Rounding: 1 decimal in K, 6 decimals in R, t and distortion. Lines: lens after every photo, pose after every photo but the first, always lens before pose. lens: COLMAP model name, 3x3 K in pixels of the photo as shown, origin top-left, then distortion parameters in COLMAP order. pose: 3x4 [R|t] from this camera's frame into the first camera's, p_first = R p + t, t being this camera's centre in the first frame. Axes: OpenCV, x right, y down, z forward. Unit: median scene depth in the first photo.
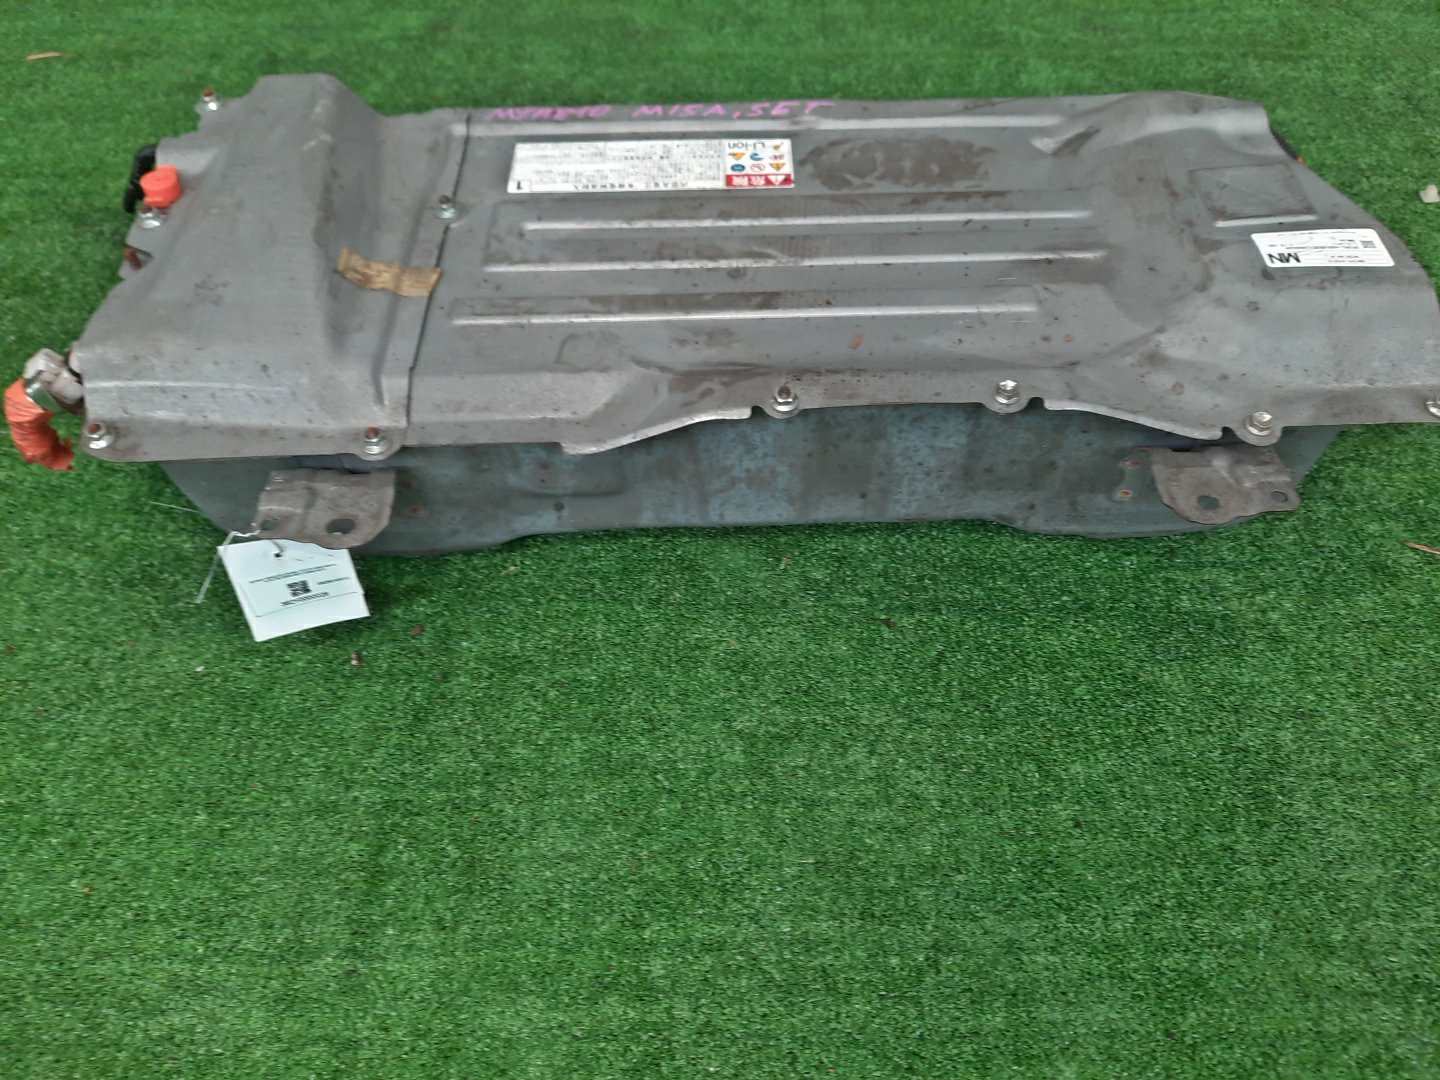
lens RADIAL K [[1062.1, 0, 729.6], [0, 1062.1, 538.6], [0, 0, 1]] dist [0.054664, -0.085699]
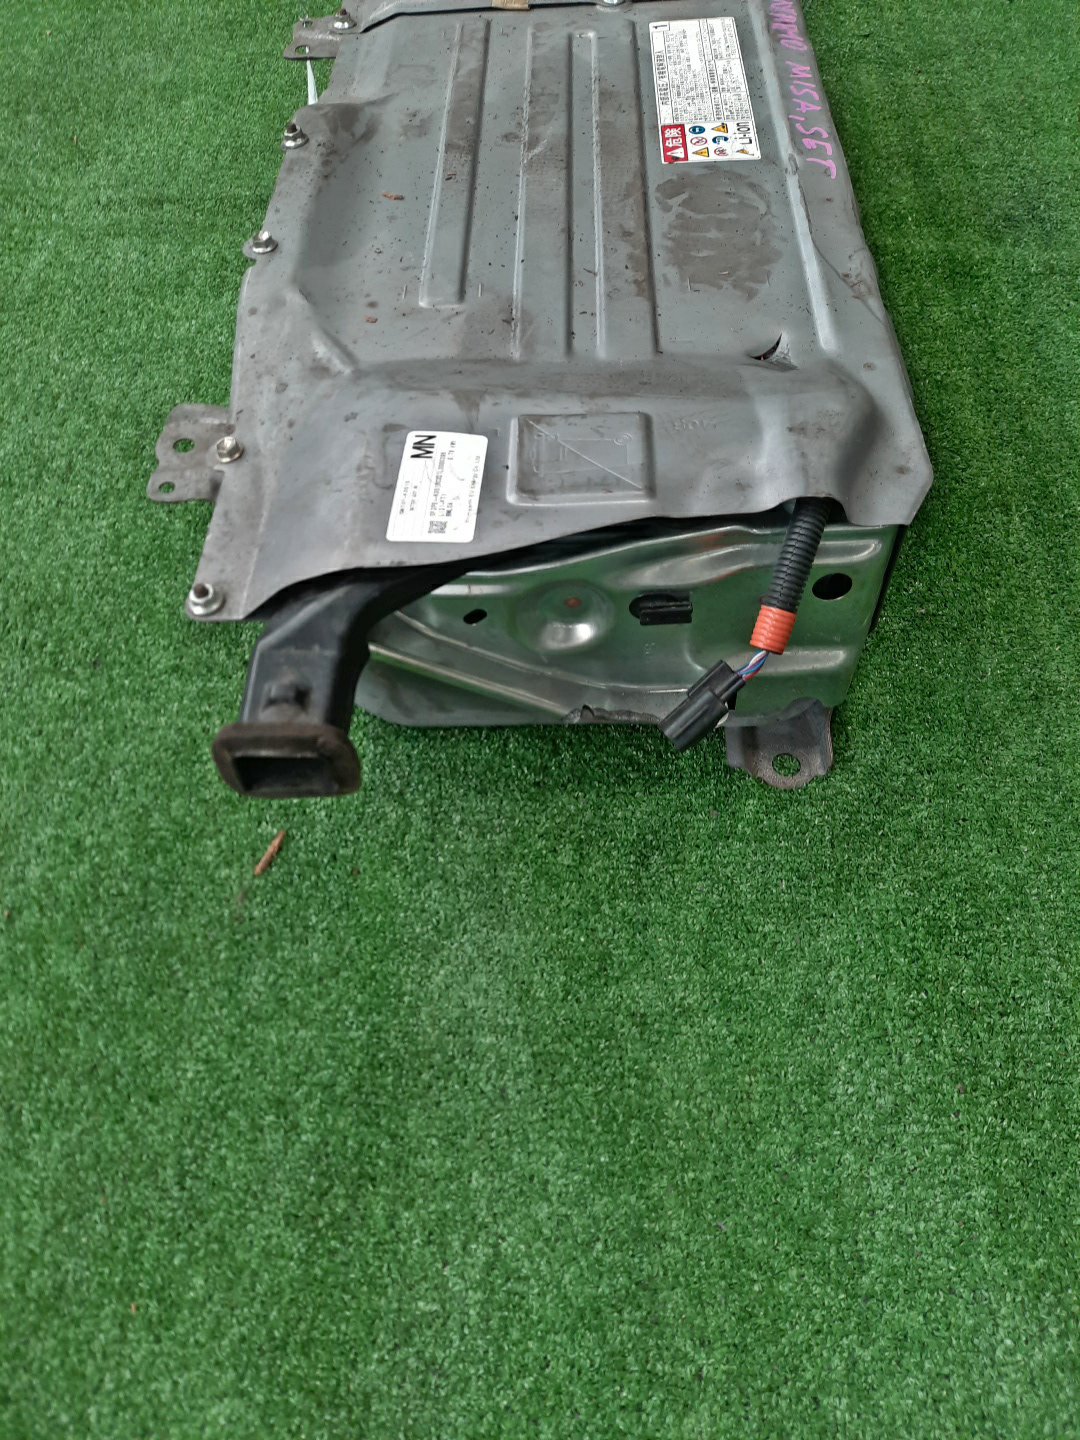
lens RADIAL K [[1062.1, 0, 540.0], [0, 1062.1, 720.0], [0, 0, 1]] dist [0.054664, -0.085699]
pose [[-0.027610, 0.829643, -0.557611, 1.123967], [-0.736035, 0.360572, 0.572923, -0.704277], [0.676380, 0.426239, 0.600691, 0.680541]]
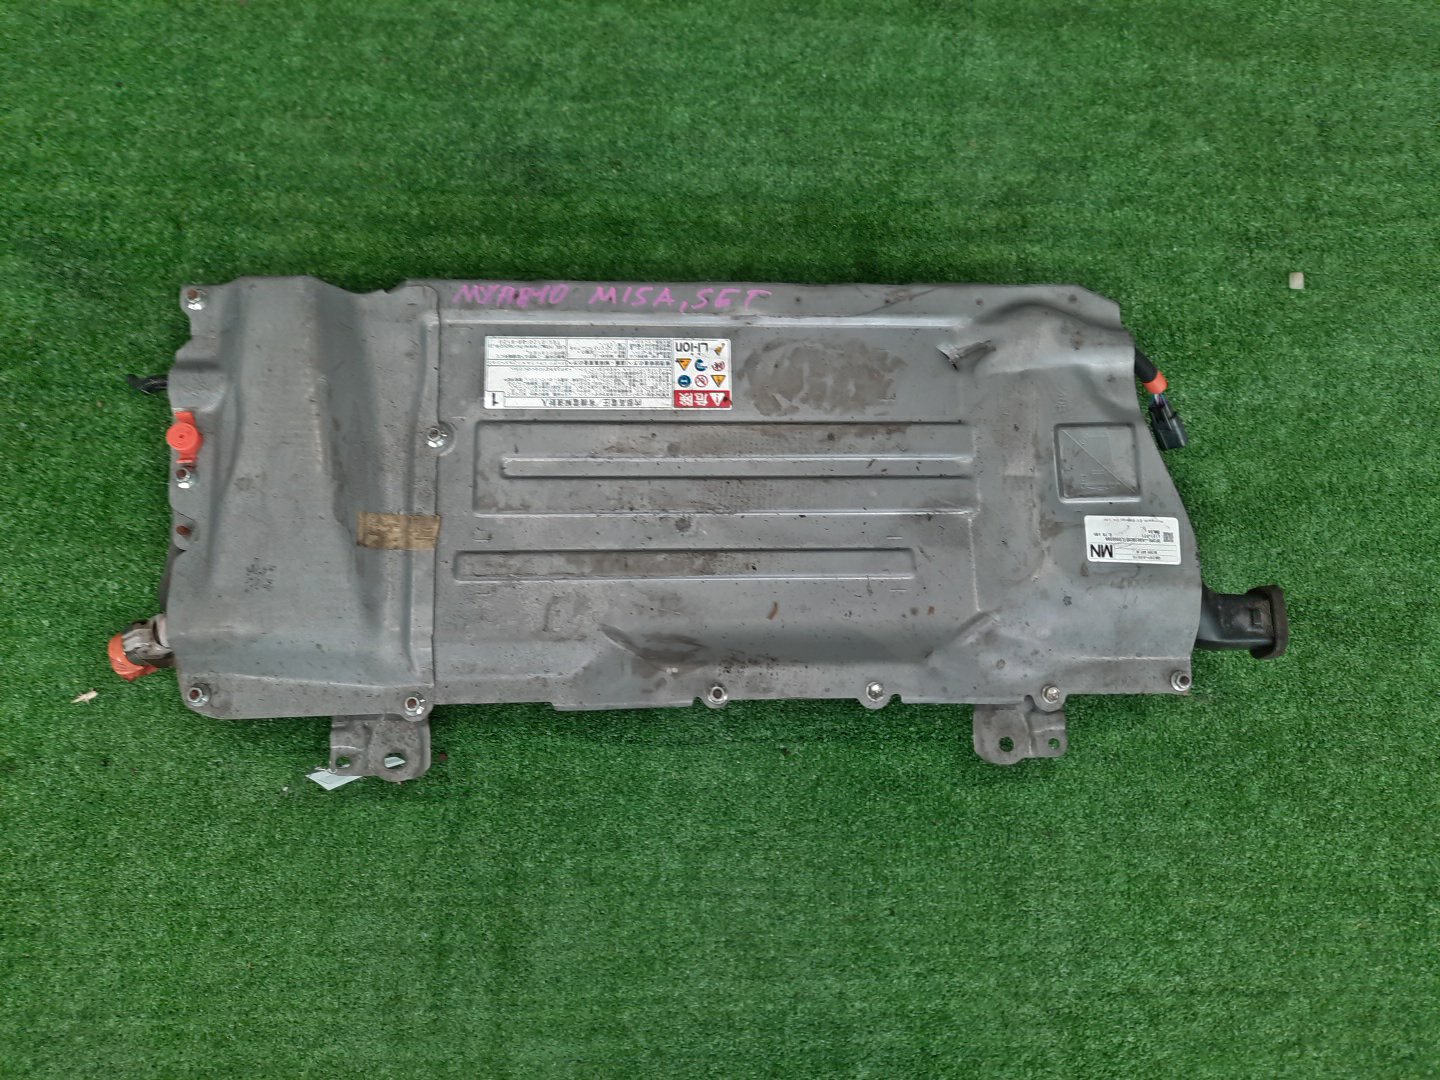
lens RADIAL K [[1062.1, 0, 729.6], [0, 1062.1, 538.6], [0, 0, 1]] dist [0.054664, -0.085699]
pose [[0.996649, 0.008814, 0.081321, -0.042314], [-0.044162, 0.894810, 0.444257, -0.842584], [-0.068851, -0.446359, 0.892201, -0.128363]]
